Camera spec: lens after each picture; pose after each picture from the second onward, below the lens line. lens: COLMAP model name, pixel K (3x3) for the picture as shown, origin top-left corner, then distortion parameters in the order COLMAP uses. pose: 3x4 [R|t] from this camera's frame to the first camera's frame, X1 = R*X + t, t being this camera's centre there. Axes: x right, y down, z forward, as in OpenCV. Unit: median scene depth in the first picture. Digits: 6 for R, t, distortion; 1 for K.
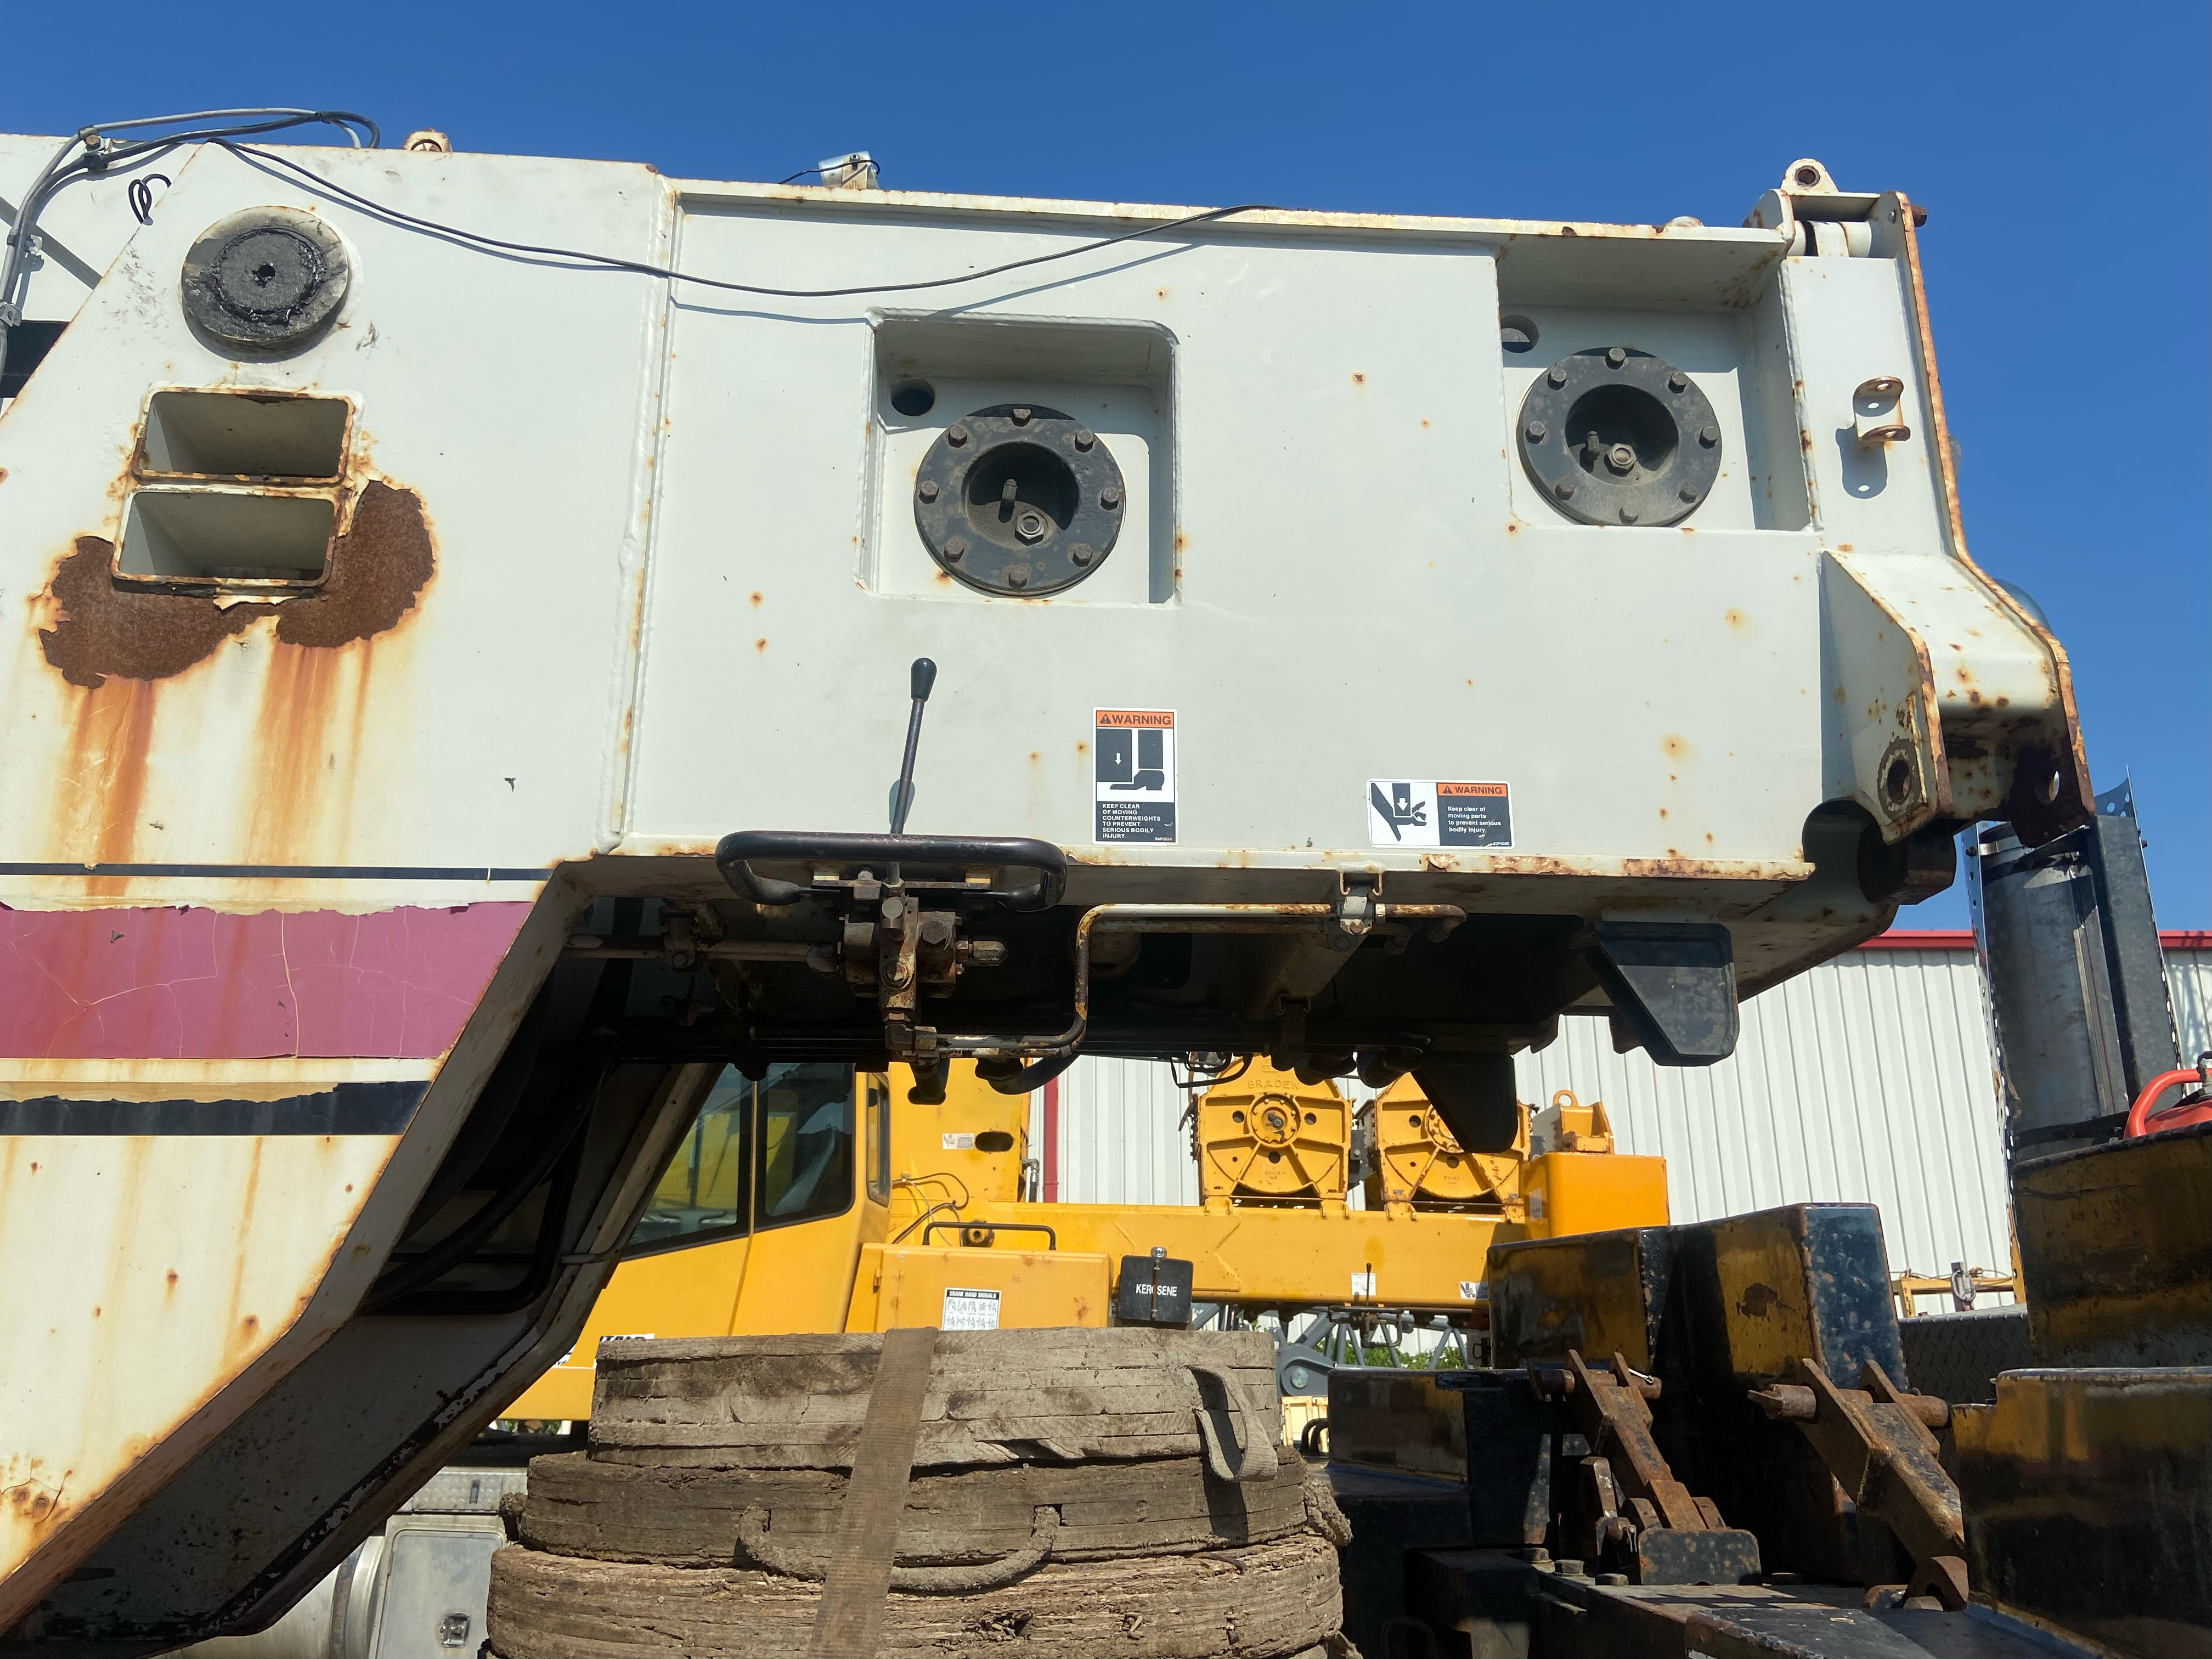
lens RADIAL K [[1685.8, 0, 1130.1], [0, 1685.8, 846.2], [0, 0, 1]] dist [0.115813, -0.143435]
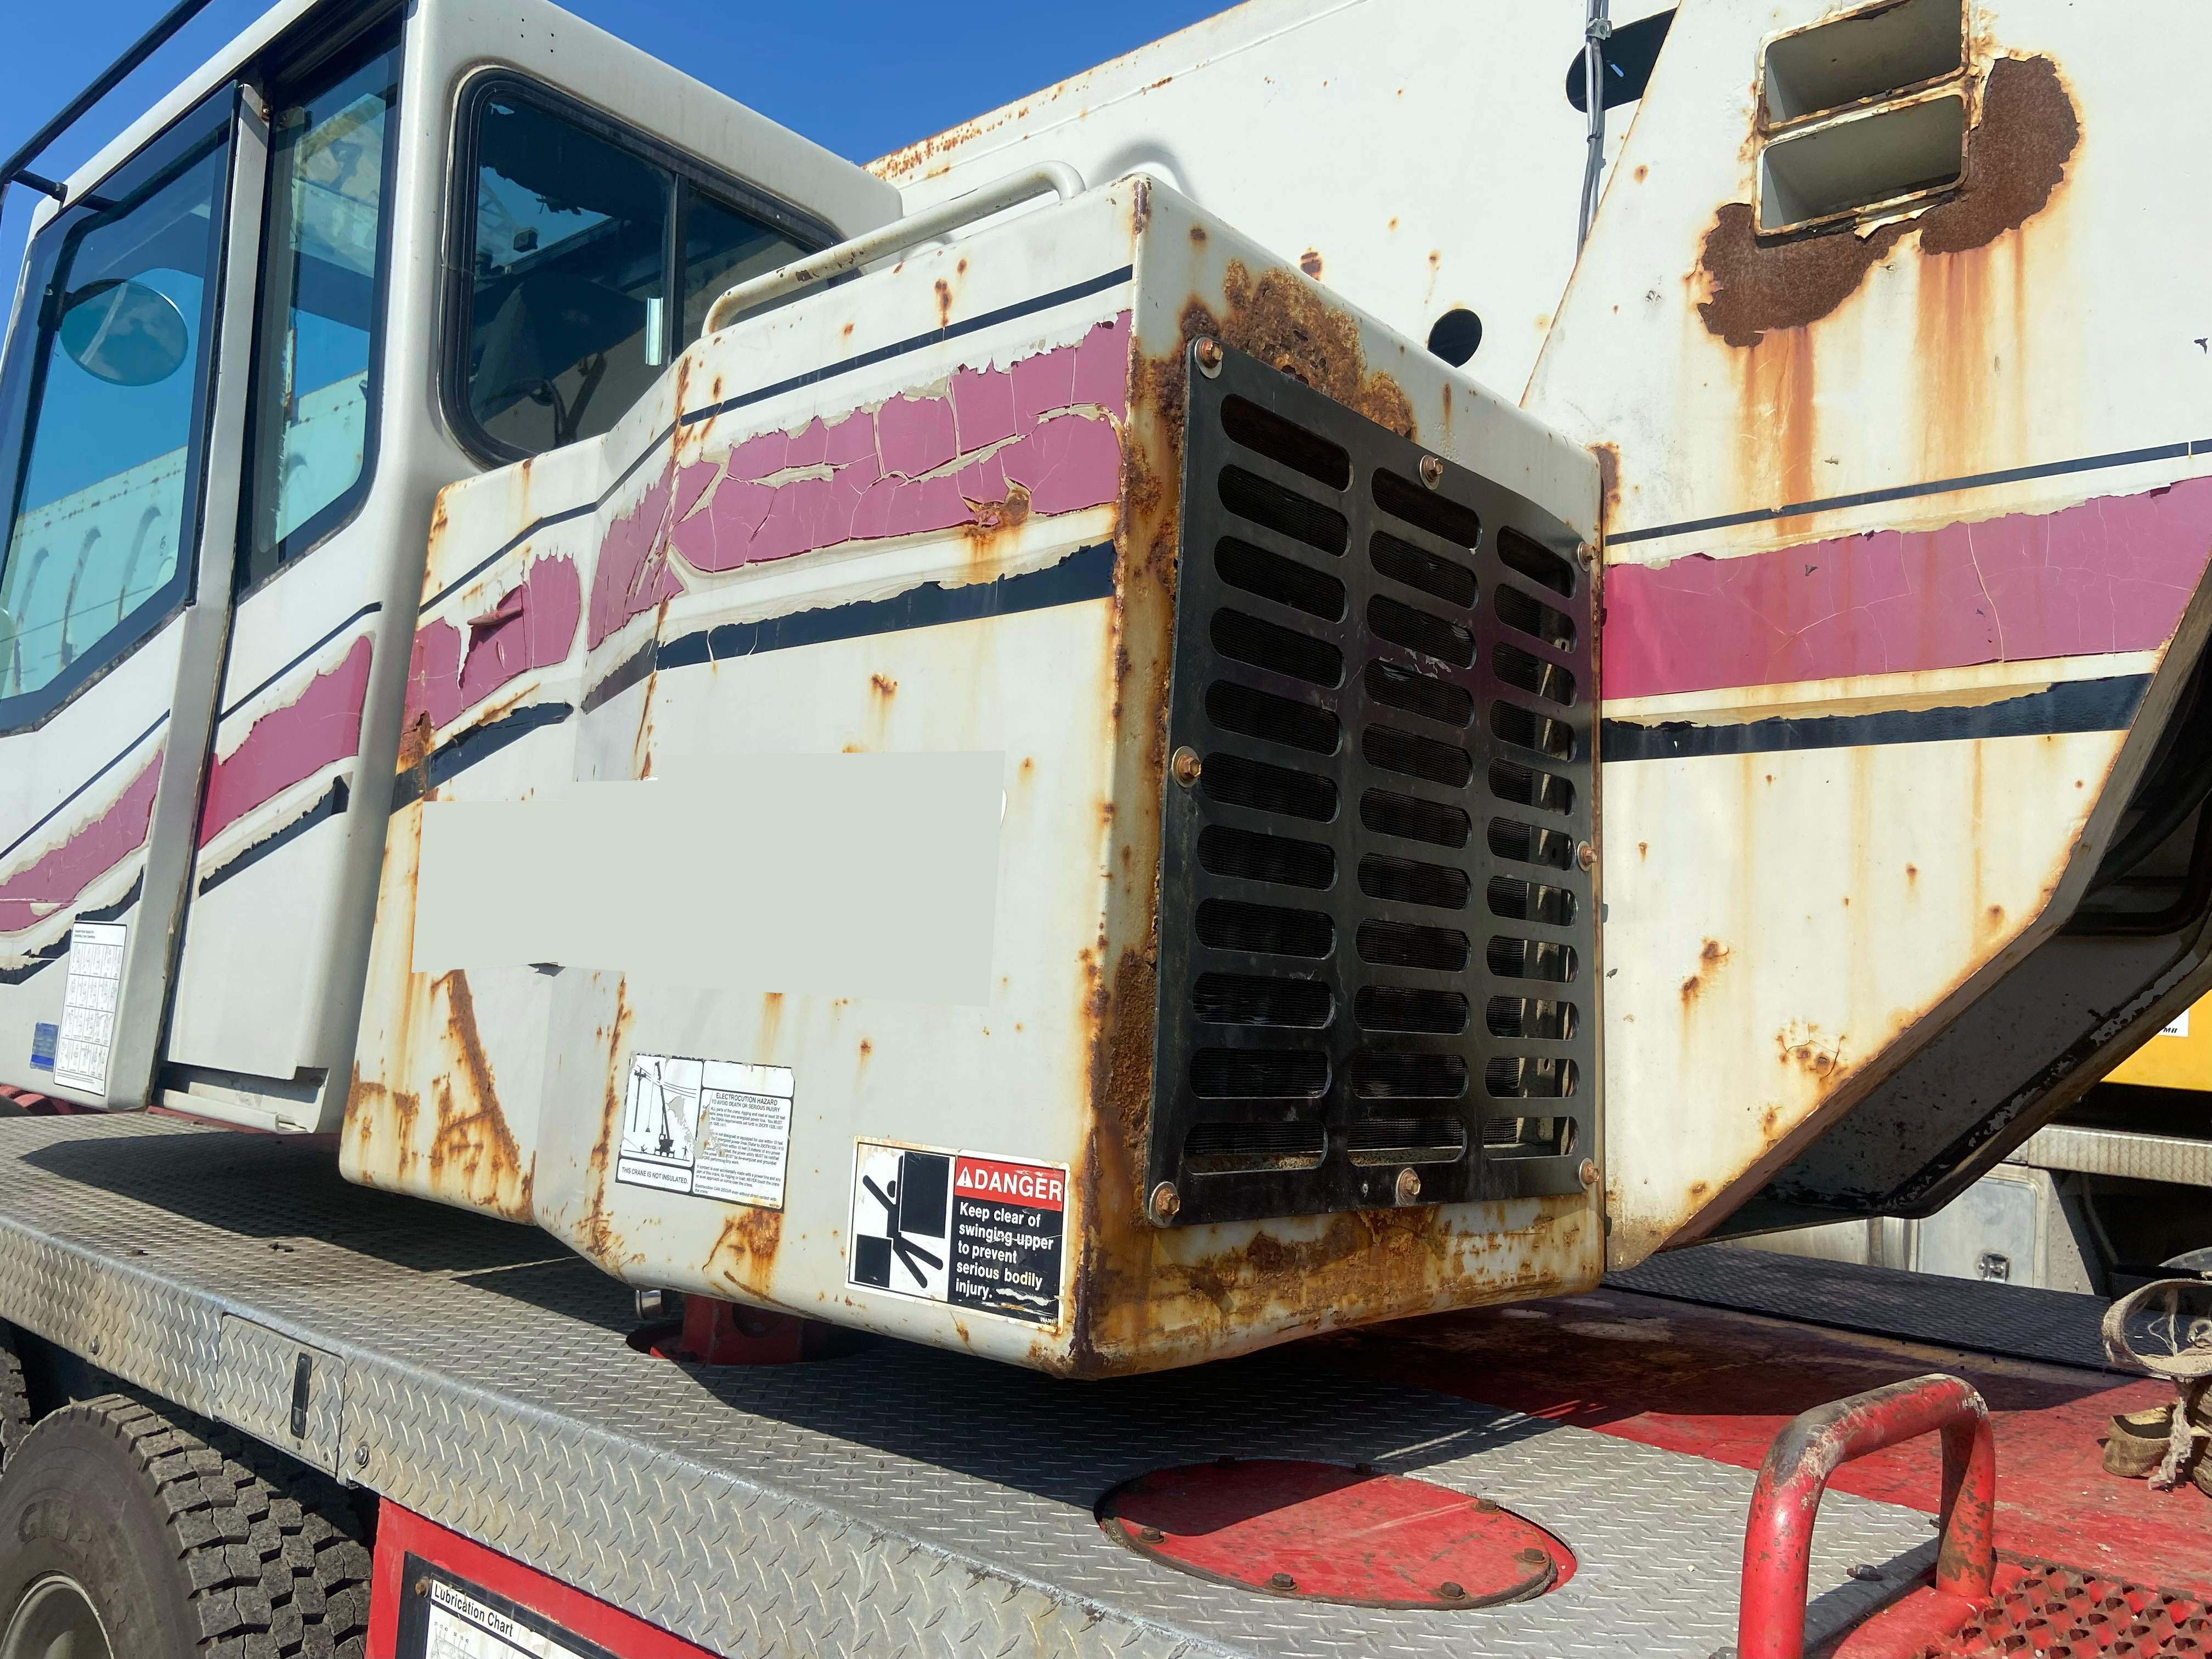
lens RADIAL K [[1685.8, 0, 1109.4], [0, 1685.8, 835.8], [0, 0, 1]] dist [0.115813, -0.143435]
pose [[0.701668, -0.028218, -0.711945, -0.124628], [0.156473, 0.980925, 0.115335, 0.022019], [0.695110, -0.192327, 0.692699, -0.085540]]
